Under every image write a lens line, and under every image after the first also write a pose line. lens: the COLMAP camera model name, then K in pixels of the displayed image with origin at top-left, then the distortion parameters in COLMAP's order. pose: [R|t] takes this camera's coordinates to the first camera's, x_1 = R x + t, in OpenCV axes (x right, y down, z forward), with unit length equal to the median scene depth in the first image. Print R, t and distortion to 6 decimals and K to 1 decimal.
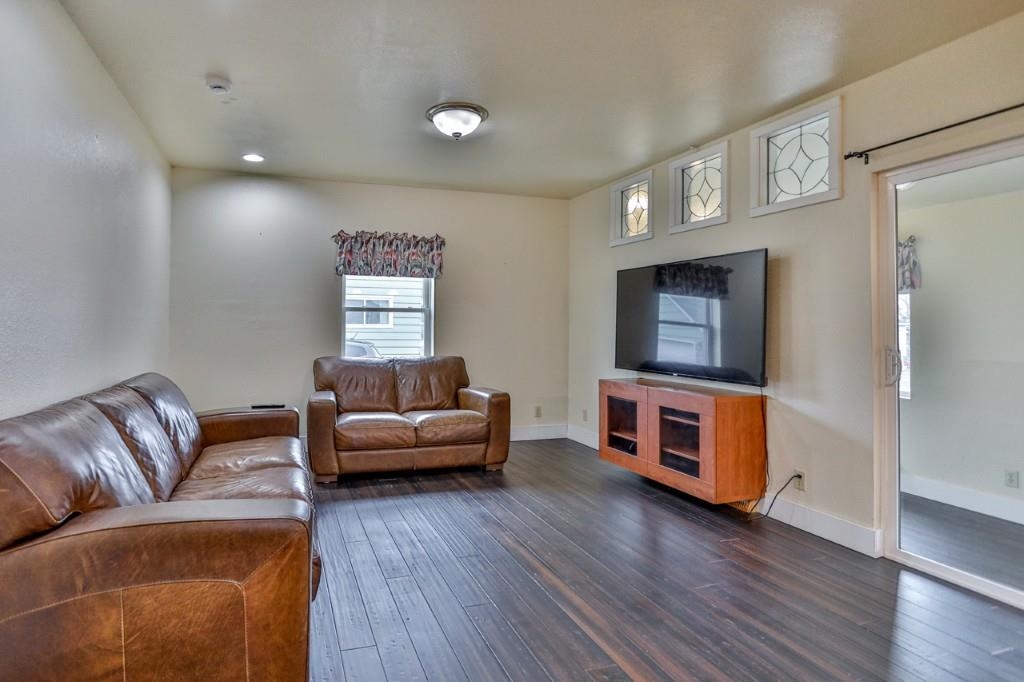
lens RADIAL K [[556.4, 0, 510.1], [0, 556.4, 326.3], [0, 0, 1]] dist [-0.019406, 0.016927]
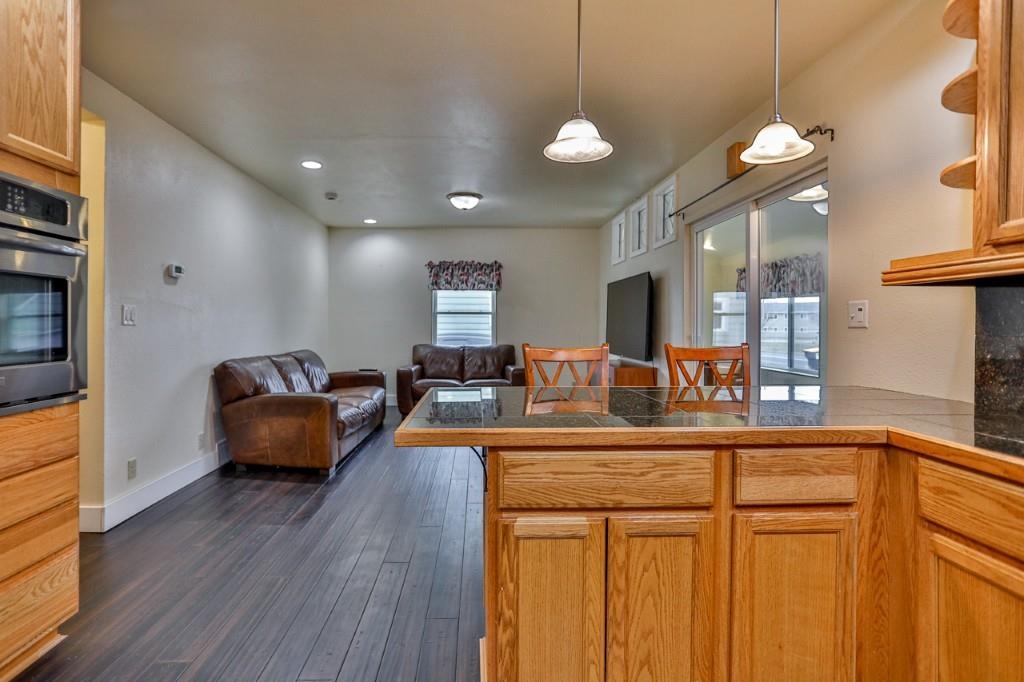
lens RADIAL K [[511.8, 0, 519.8], [0, 511.8, 330.7], [0, 0, 1]] dist [-0.021603, 0.014674]
pose [[0.961705, -0.003594, -0.274063, 0.433789], [0.007039, 0.999908, 0.011590, 0.003919], [0.273996, -0.013075, 0.961642, -0.393815]]
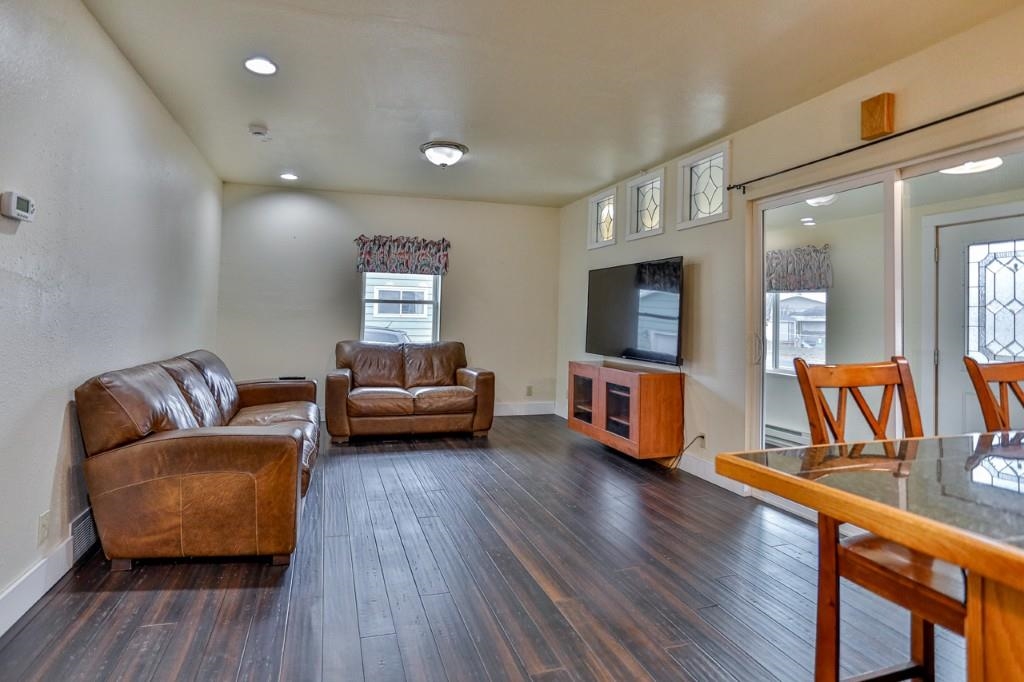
lens RADIAL K [[538.6, 0, 527.3], [0, 538.6, 298.9], [0, 0, 1]] dist [-0.004584, 0.000363]
pose [[0.999427, 0.008118, -0.032873, 0.124936], [-0.009239, 0.999376, -0.034087, 0.001424], [0.032576, 0.034371, 0.998878, -0.193758]]
